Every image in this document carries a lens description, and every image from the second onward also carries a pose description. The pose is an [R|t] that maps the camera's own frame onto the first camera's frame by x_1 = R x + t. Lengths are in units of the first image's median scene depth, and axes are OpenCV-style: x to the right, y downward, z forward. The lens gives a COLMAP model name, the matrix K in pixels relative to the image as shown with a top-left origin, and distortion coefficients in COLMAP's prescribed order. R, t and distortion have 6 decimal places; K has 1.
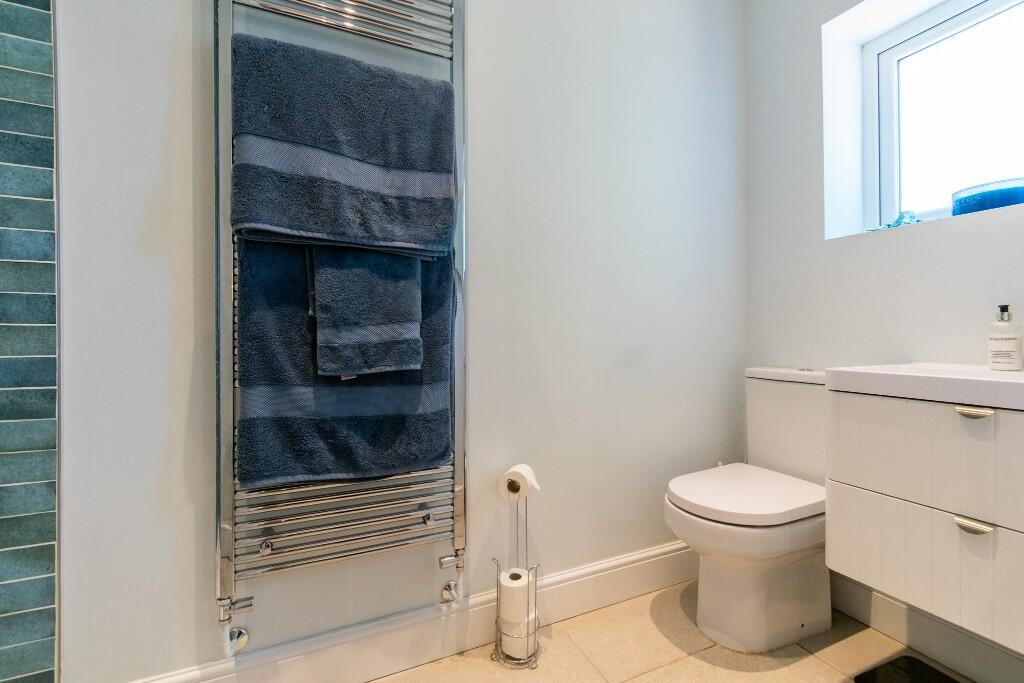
lens RADIAL K [[451.3, 0, 513.6], [0, 451.3, 337.4], [0, 0, 1]] dist [0.000699, -0.000534]
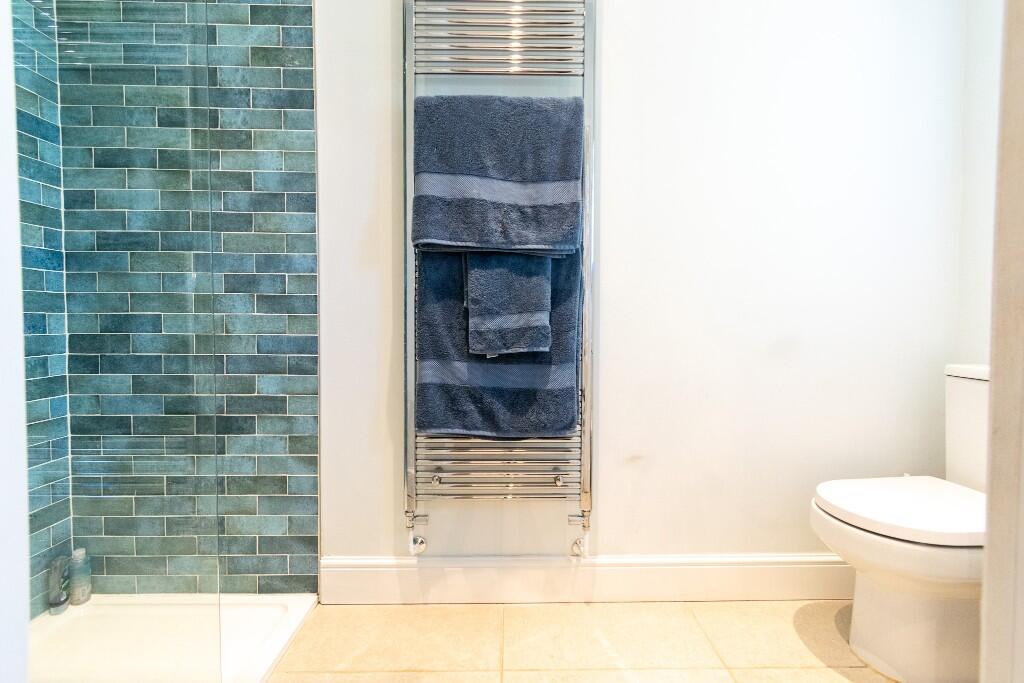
lens RADIAL K [[451.3, 0, 513.6], [0, 451.3, 337.1], [0, 0, 1]] dist [0.000699, -0.000534]
pose [[0.914355, 0.017442, -0.404538, 0.192685], [-0.007182, 0.999613, 0.026866, 0.002204], [0.404850, -0.021660, 0.914127, -0.120182]]
